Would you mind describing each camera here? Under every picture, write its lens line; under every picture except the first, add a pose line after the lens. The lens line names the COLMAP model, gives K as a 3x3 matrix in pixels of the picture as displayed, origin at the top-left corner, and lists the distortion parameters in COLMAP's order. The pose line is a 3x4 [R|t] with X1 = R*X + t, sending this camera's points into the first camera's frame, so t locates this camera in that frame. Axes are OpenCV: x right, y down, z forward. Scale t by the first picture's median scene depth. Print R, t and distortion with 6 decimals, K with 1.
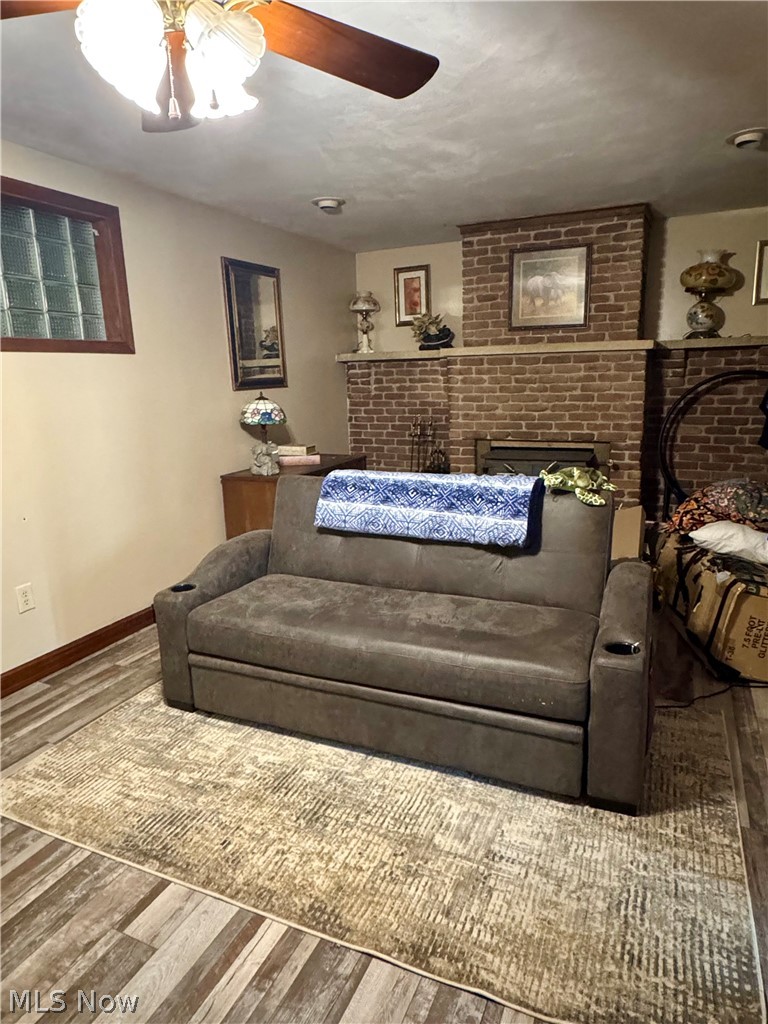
lens RADIAL K [[630.5, 0, 389.5], [0, 630.5, 516.7], [0, 0, 1]] dist [0.005668, 0.000530]
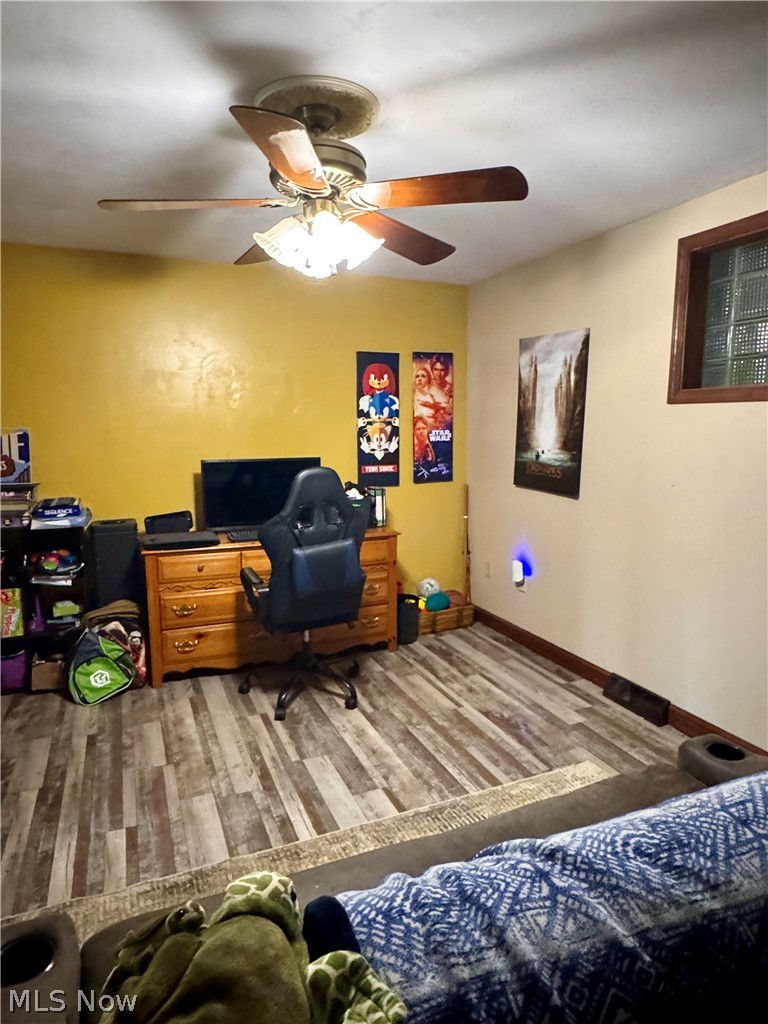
lens RADIAL K [[630.5, 0, 388.5], [0, 630.5, 509.7], [0, 0, 1]] dist [0.005668, 0.000530]
pose [[-0.671228, 0.135027, -0.728849, 0.625030], [-0.142110, 0.941588, 0.305315, -0.483597], [0.727501, 0.308513, -0.612831, 1.797218]]
